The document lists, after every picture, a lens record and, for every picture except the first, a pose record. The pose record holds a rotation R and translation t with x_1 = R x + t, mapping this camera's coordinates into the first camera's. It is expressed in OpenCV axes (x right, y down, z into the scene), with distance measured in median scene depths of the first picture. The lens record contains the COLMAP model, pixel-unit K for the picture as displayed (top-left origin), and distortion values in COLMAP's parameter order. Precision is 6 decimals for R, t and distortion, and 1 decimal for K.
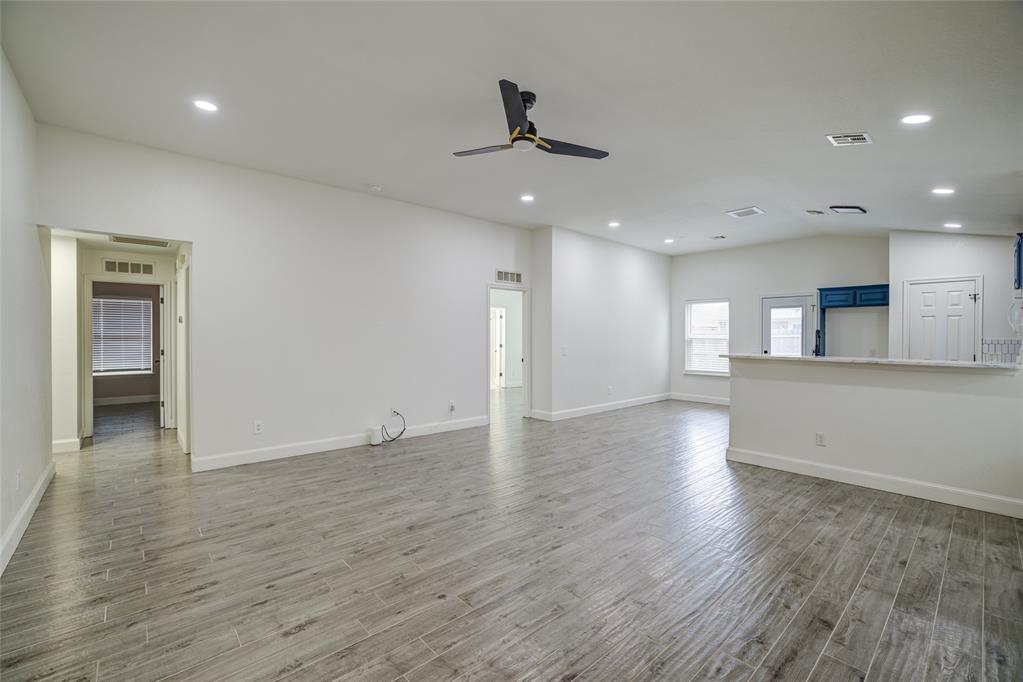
lens RADIAL K [[441.0, 0, 508.0], [0, 441.0, 337.3], [0, 0, 1]] dist [-0.051742, 0.018443]
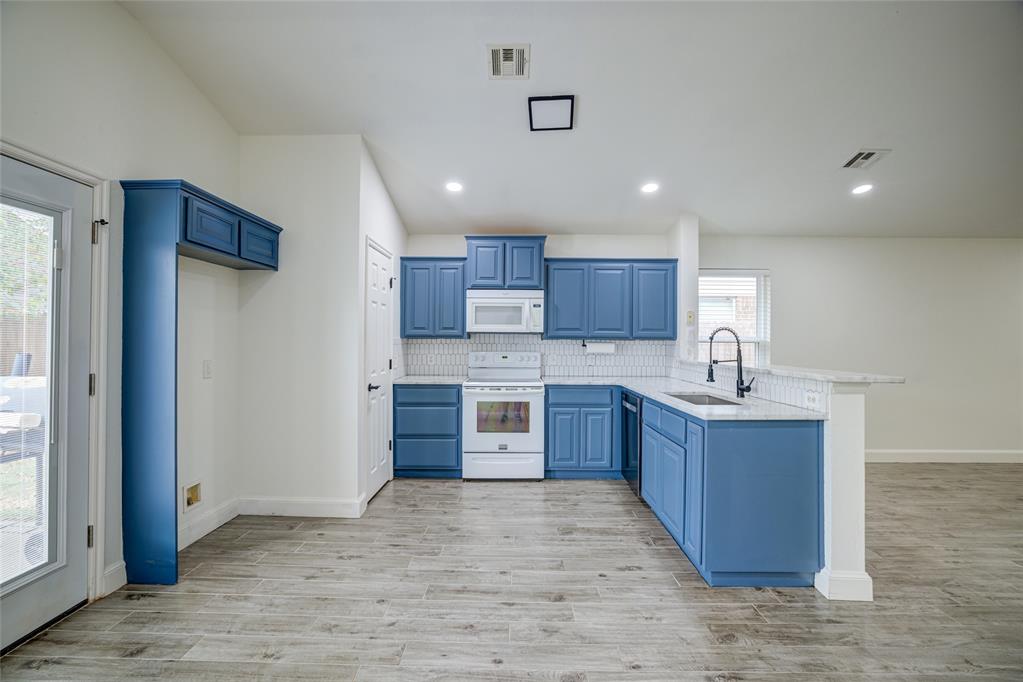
lens RADIAL K [[438.5, 0, 509.0], [0, 438.5, 337.2], [0, 0, 1]] dist [-0.048085, 0.015973]
pose [[-0.738168, -0.006911, 0.674582, 0.343661], [-0.010346, 0.999946, -0.001077, 0.001060], [-0.674538, -0.007774, -0.738199, 1.139685]]
